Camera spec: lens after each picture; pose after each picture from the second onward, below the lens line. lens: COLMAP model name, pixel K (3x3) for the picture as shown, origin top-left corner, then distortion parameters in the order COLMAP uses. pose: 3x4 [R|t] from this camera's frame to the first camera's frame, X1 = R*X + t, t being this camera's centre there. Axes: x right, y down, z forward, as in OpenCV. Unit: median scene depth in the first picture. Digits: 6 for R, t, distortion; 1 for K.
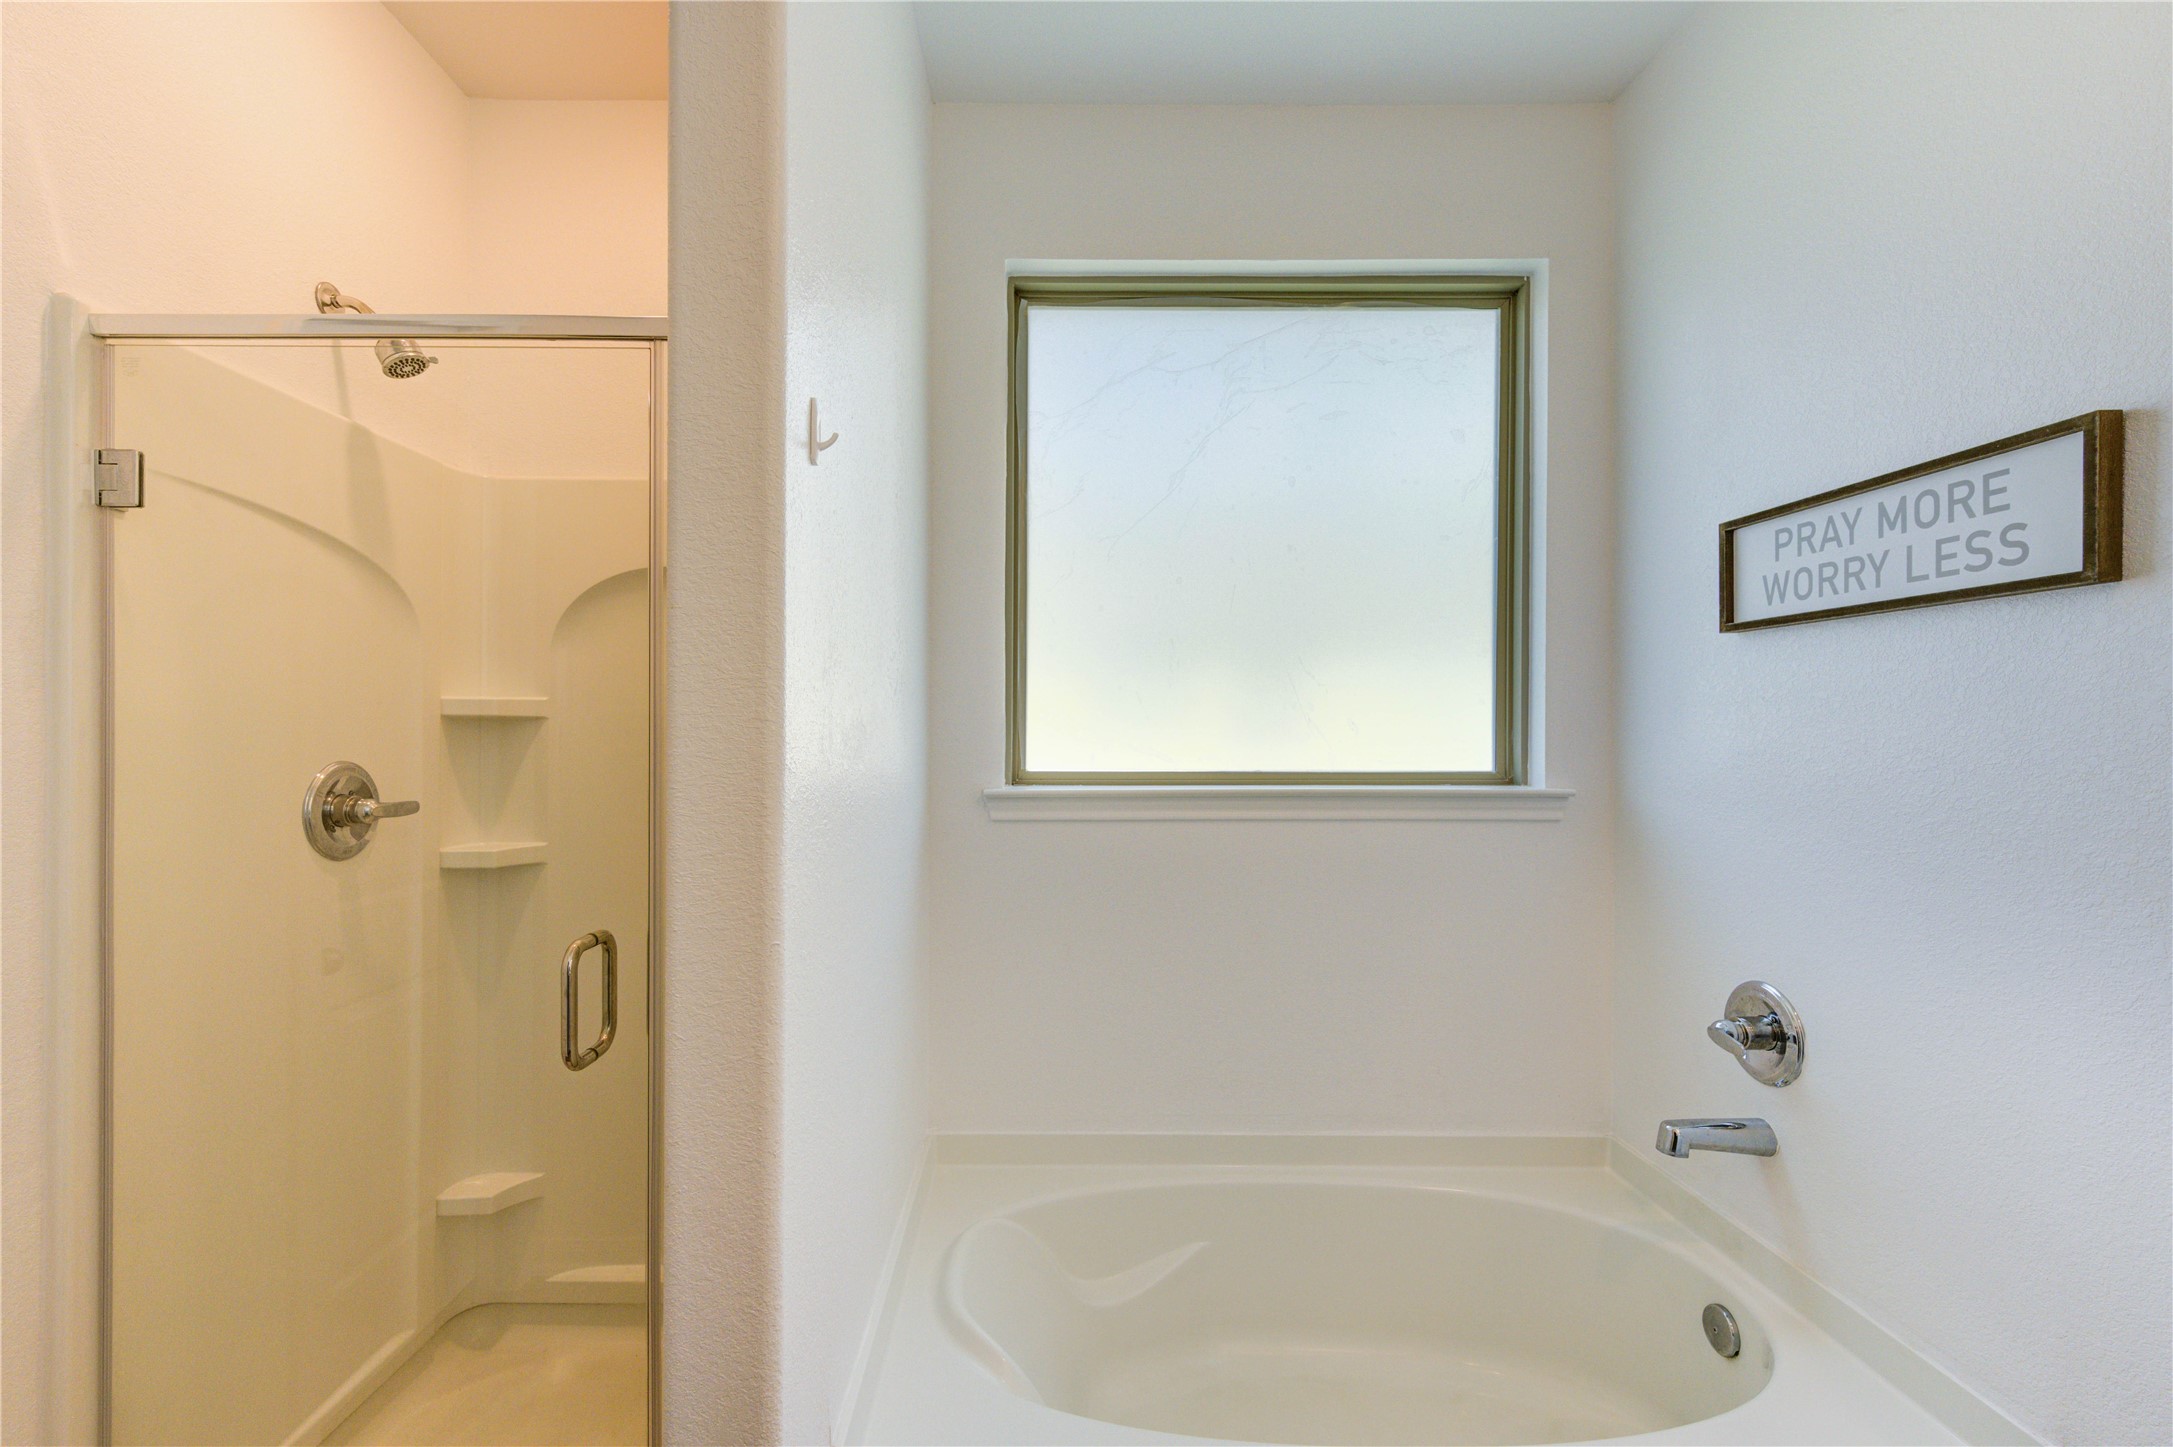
lens RADIAL K [[899.9, 0, 1086.1], [0, 899.9, 736.5], [0, 0, 1]] dist [-0.001866, 0.000167]
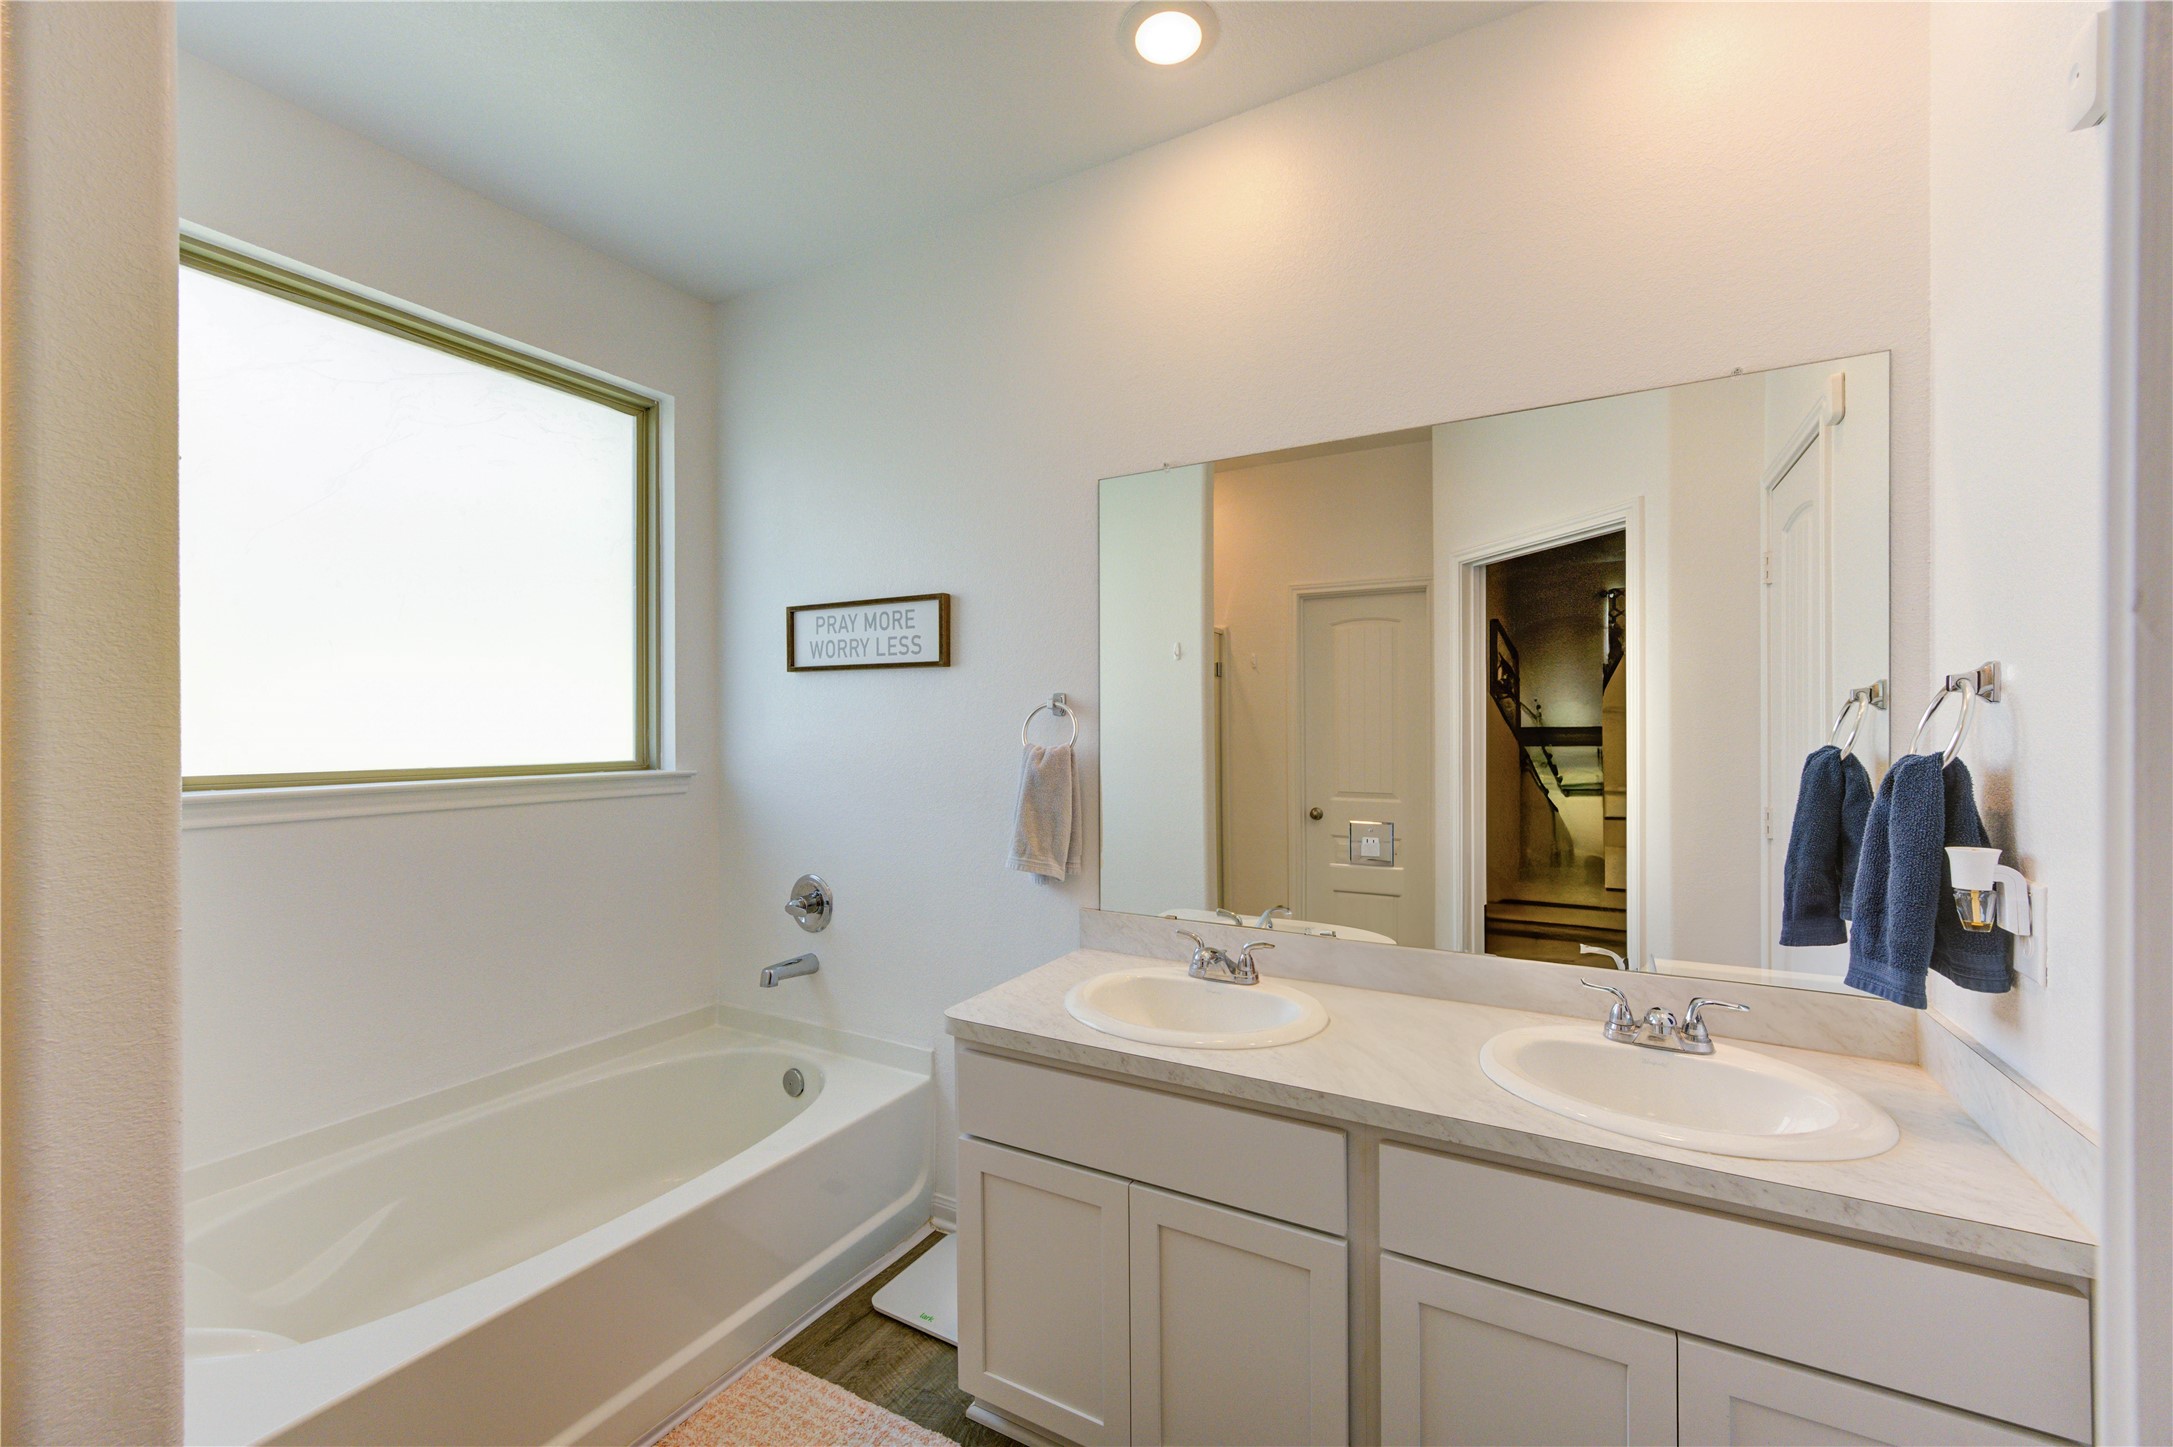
lens RADIAL K [[845.8, 0, 1093.5], [0, 845.8, 732.0], [0, 0, 1]] dist [0.007324, -0.001454]
pose [[0.491790, -0.005837, 0.870694, -0.413252], [0.004538, 0.999981, 0.004141, -0.007402], [-0.870702, 0.001915, 0.491807, -0.290147]]
